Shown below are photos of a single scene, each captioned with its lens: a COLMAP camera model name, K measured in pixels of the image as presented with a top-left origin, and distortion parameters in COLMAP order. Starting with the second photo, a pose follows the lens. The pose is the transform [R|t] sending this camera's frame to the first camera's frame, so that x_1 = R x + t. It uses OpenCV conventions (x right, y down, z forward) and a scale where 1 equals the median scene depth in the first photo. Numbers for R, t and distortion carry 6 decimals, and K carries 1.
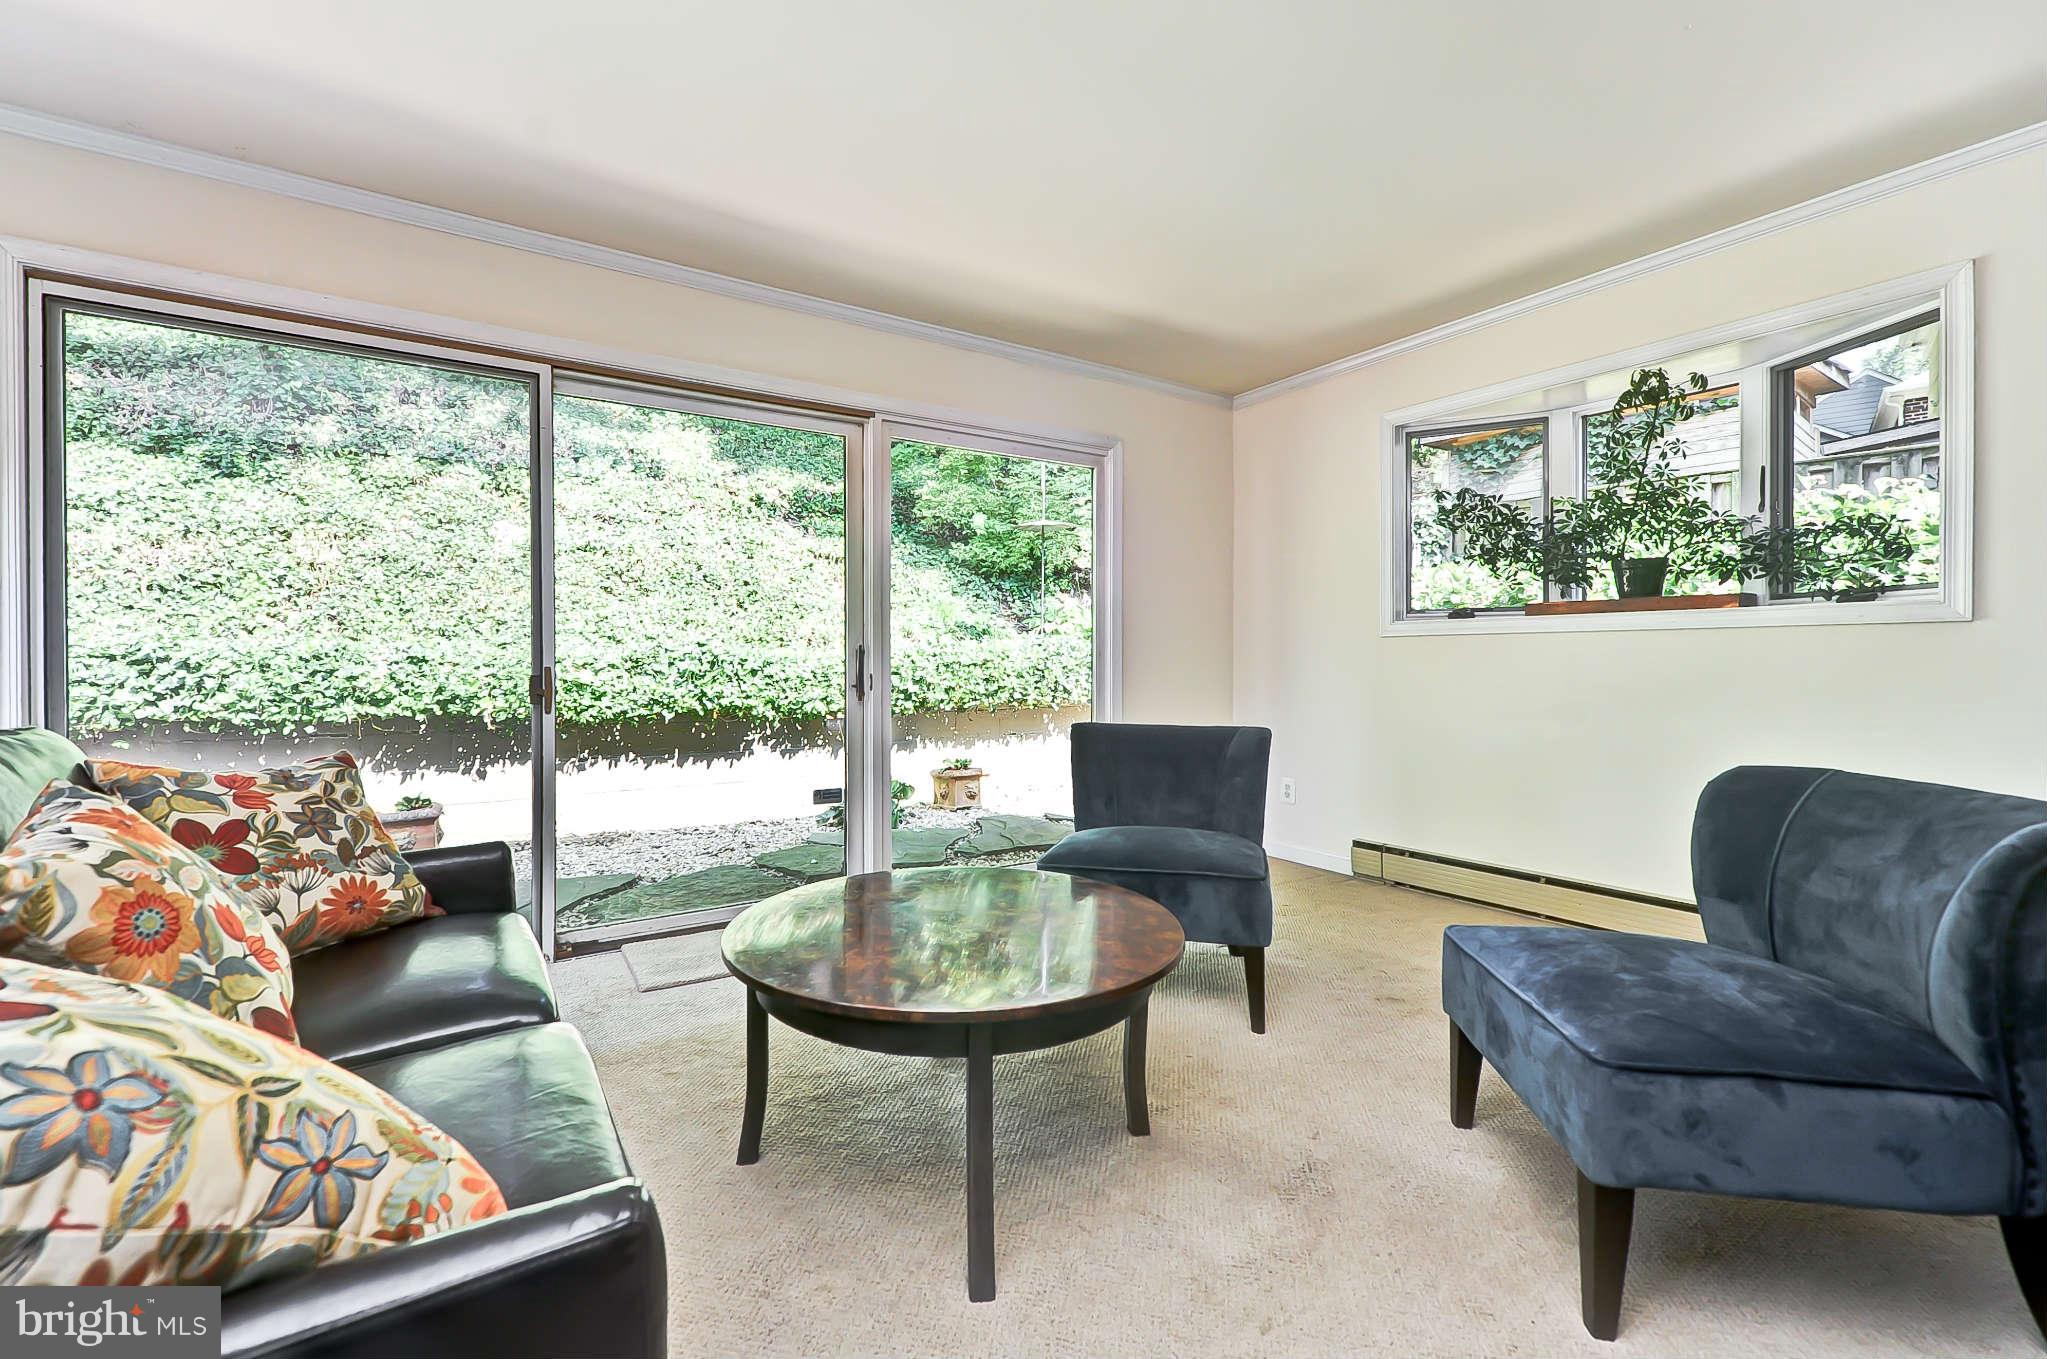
lens RADIAL K [[865.6, 0, 1013.9], [0, 865.6, 655.4], [0, 0, 1]] dist [0.005528, -0.000779]
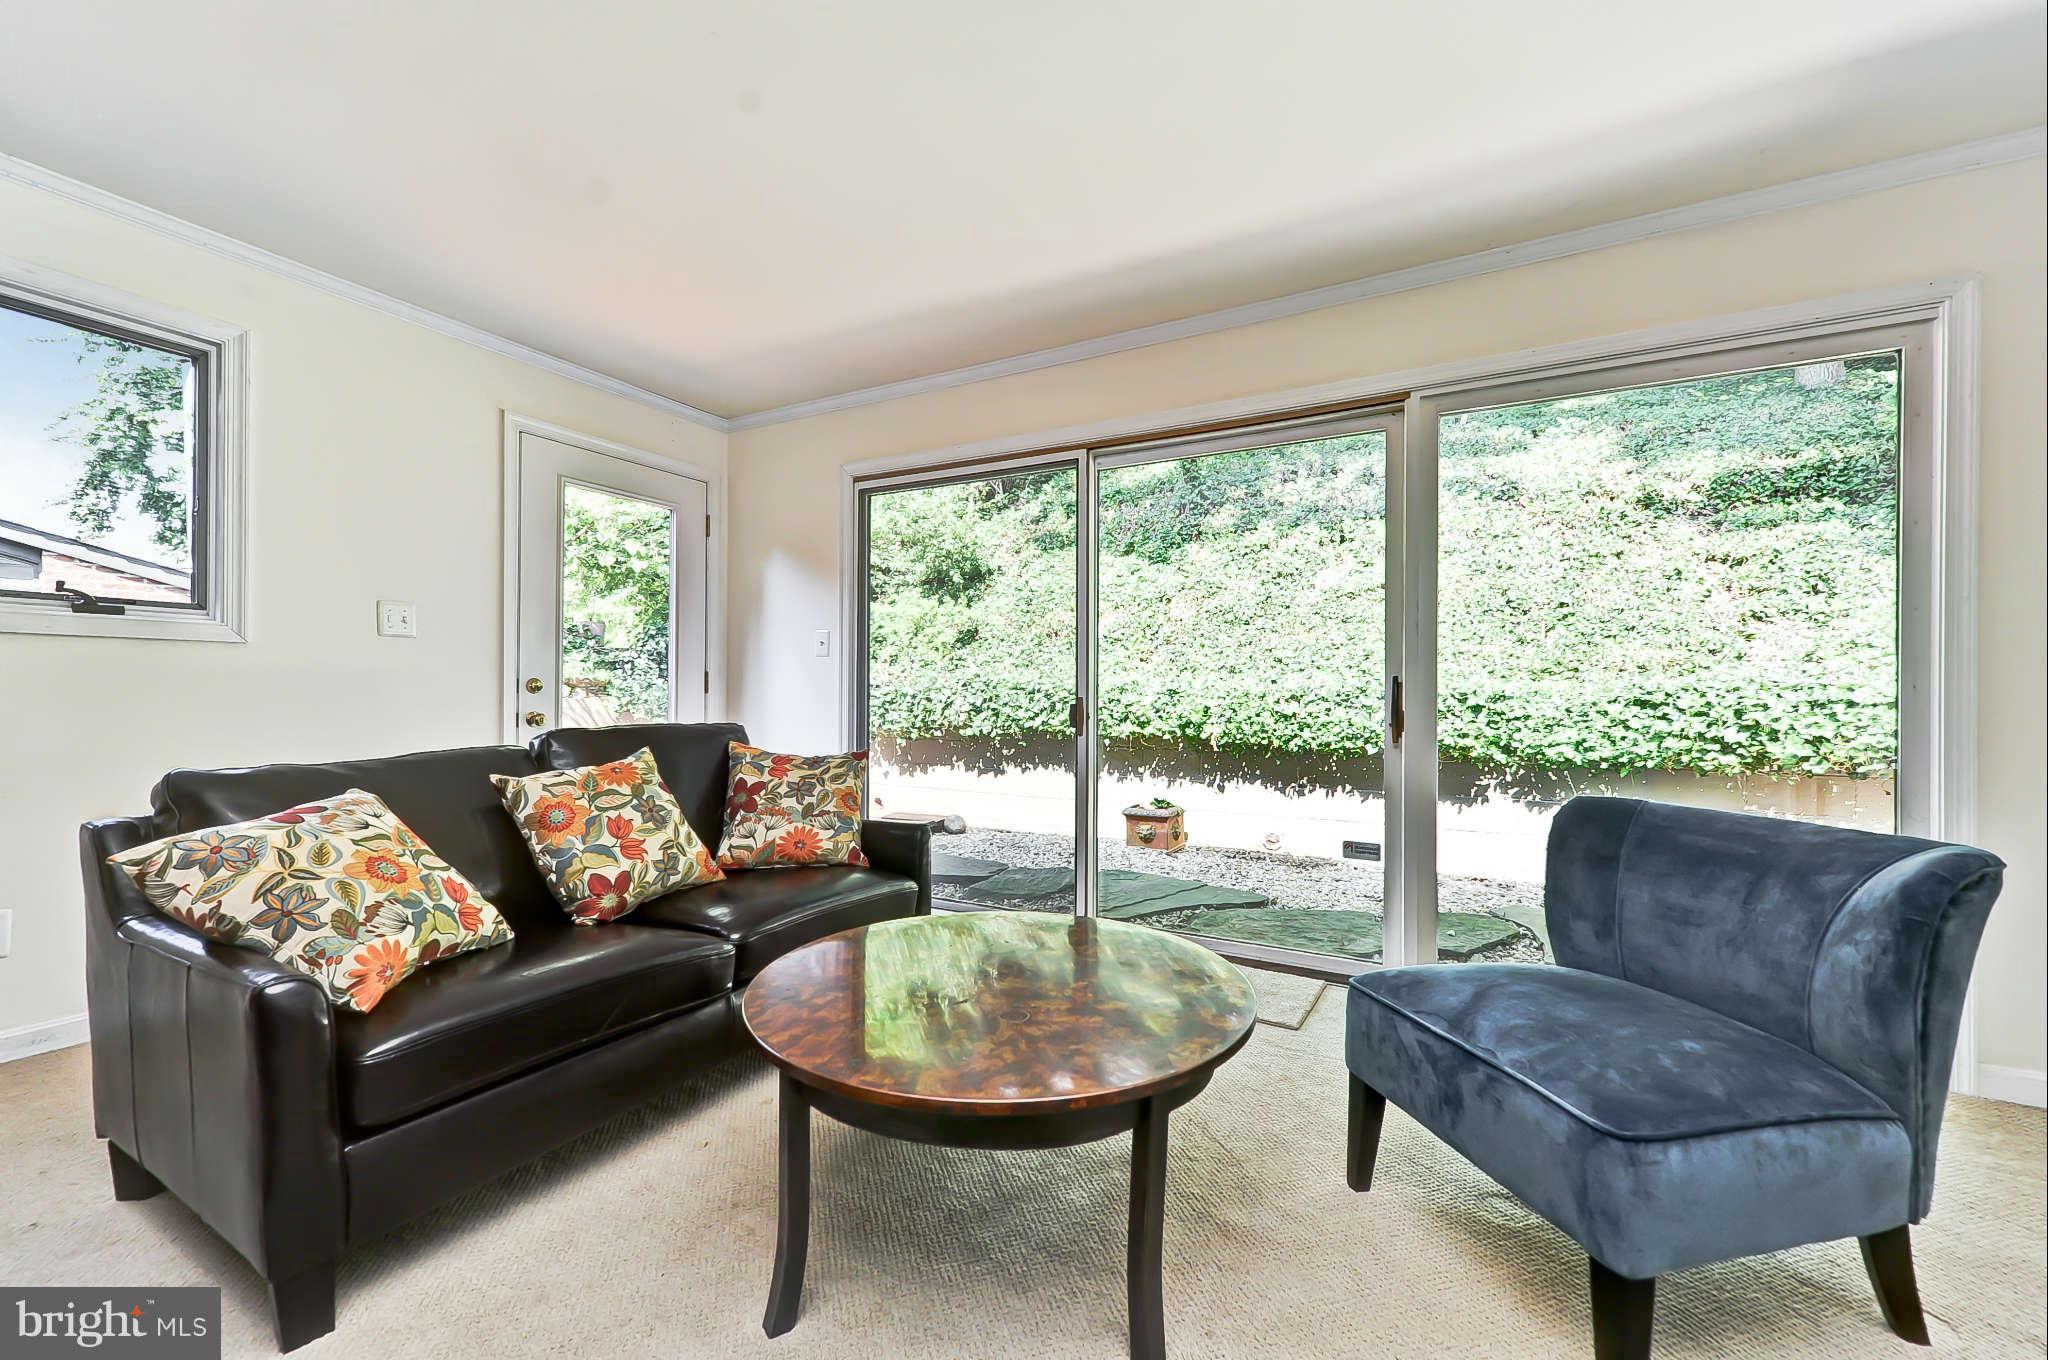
lens RADIAL K [[834.0, 0, 1037.2], [0, 834.0, 684.8], [0, 0, 1]] dist [0.003377, -0.000034]
pose [[0.460467, -0.002773, -0.887672, 0.312911], [-0.002404, 0.999988, -0.004371, 0.000593], [0.887673, 0.004147, 0.460455, 0.269032]]
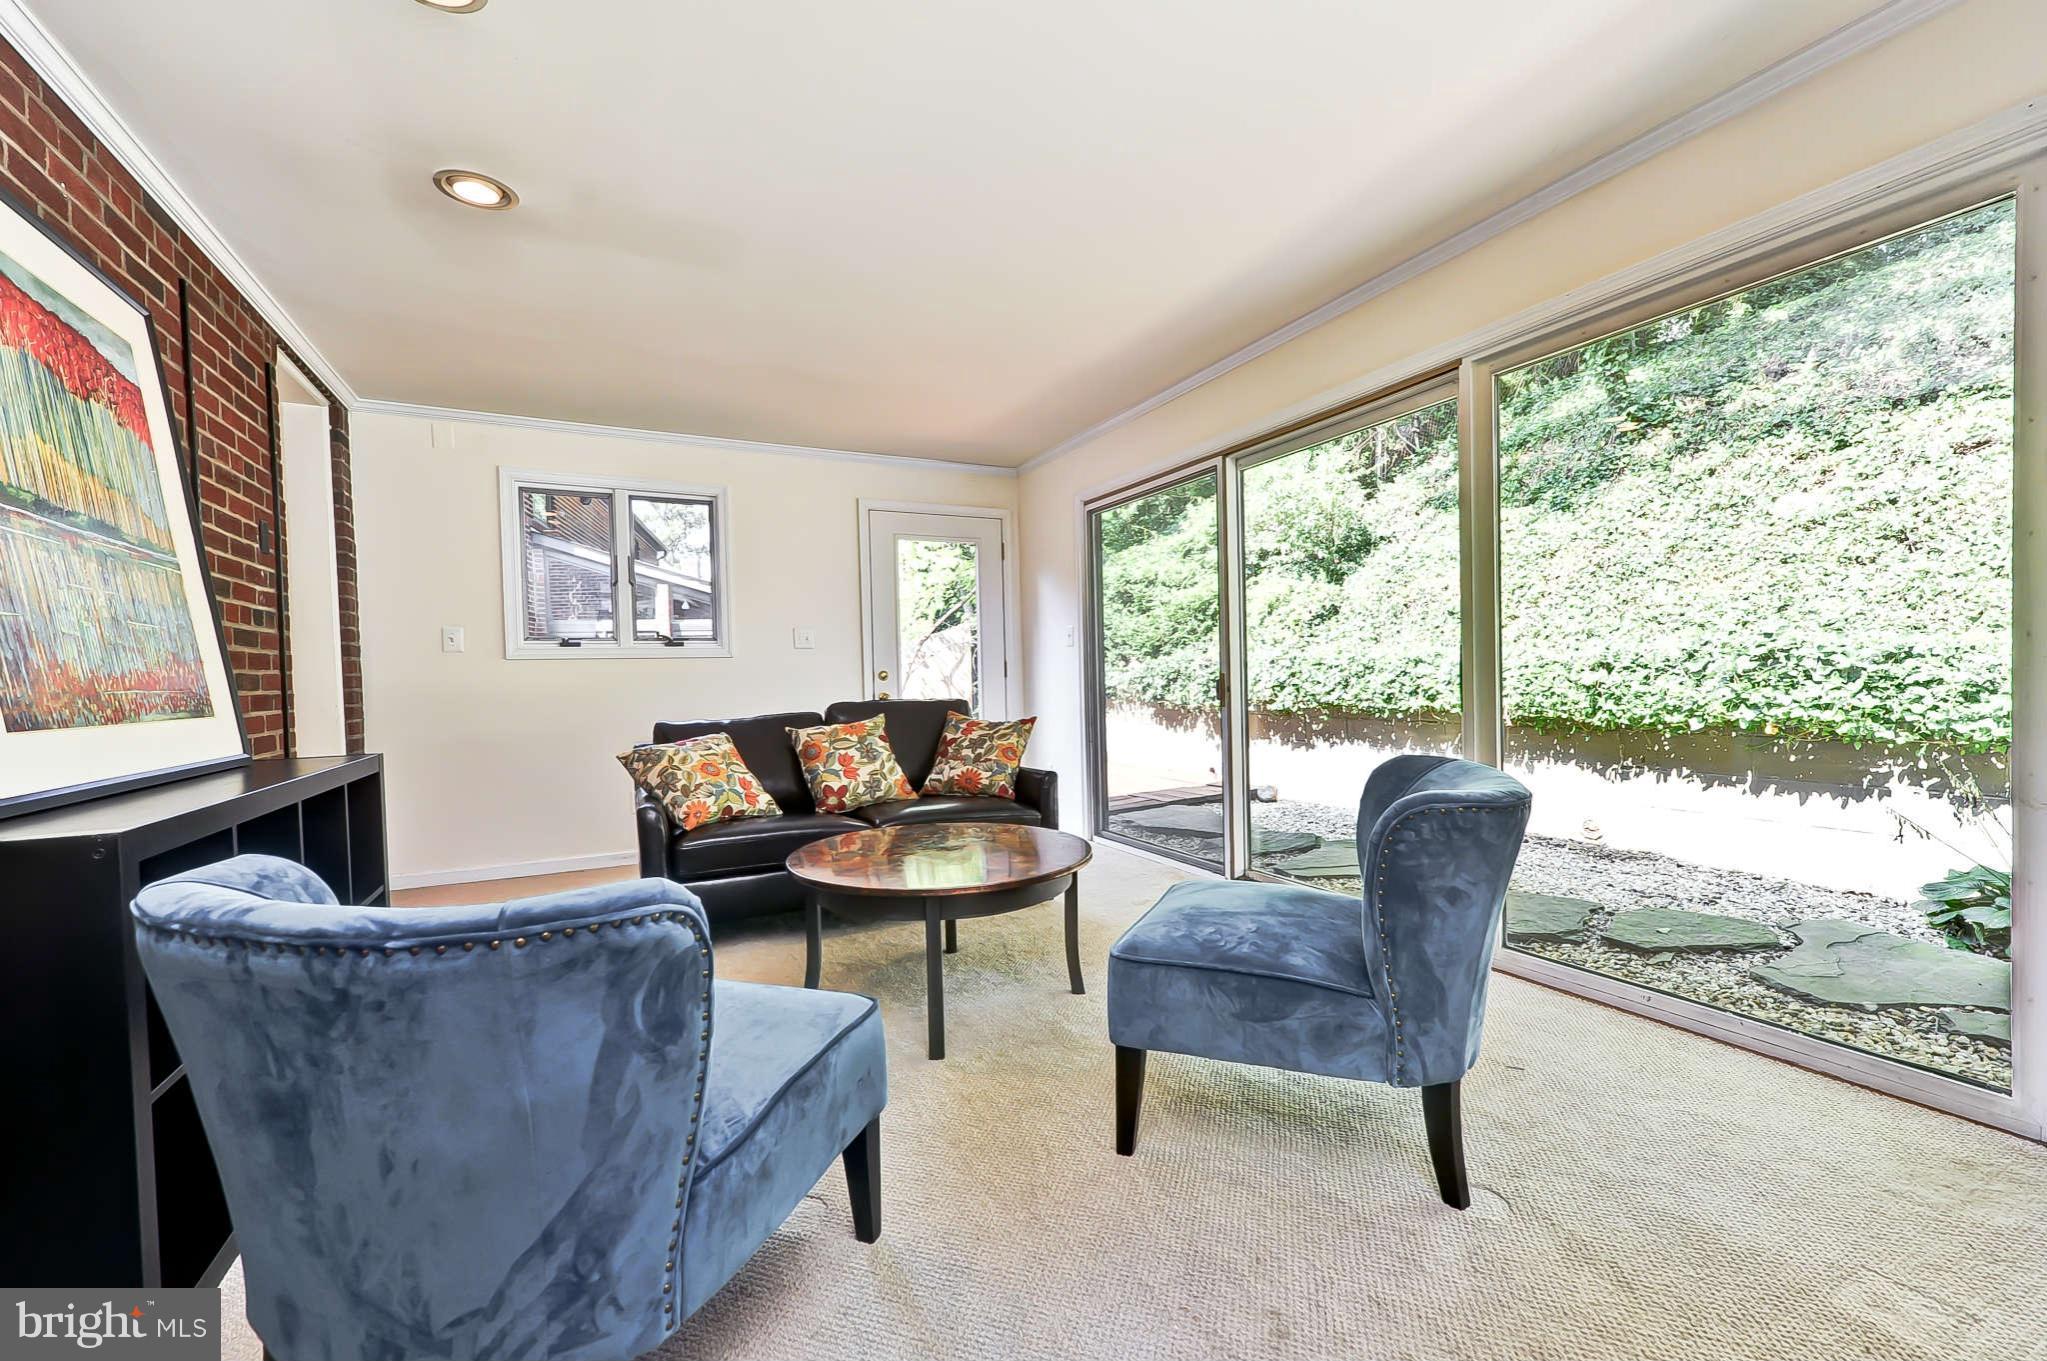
lens RADIAL K [[879.0, 0, 1024.4], [0, 879.0, 681.5], [0, 0, 1]] dist [0.013797, -0.000086]
pose [[-0.144622, 0.011842, -0.989416, 0.605843], [0.029185, 0.999544, 0.007697, 0.003889], [0.989056, -0.027763, -0.144902, 0.588878]]
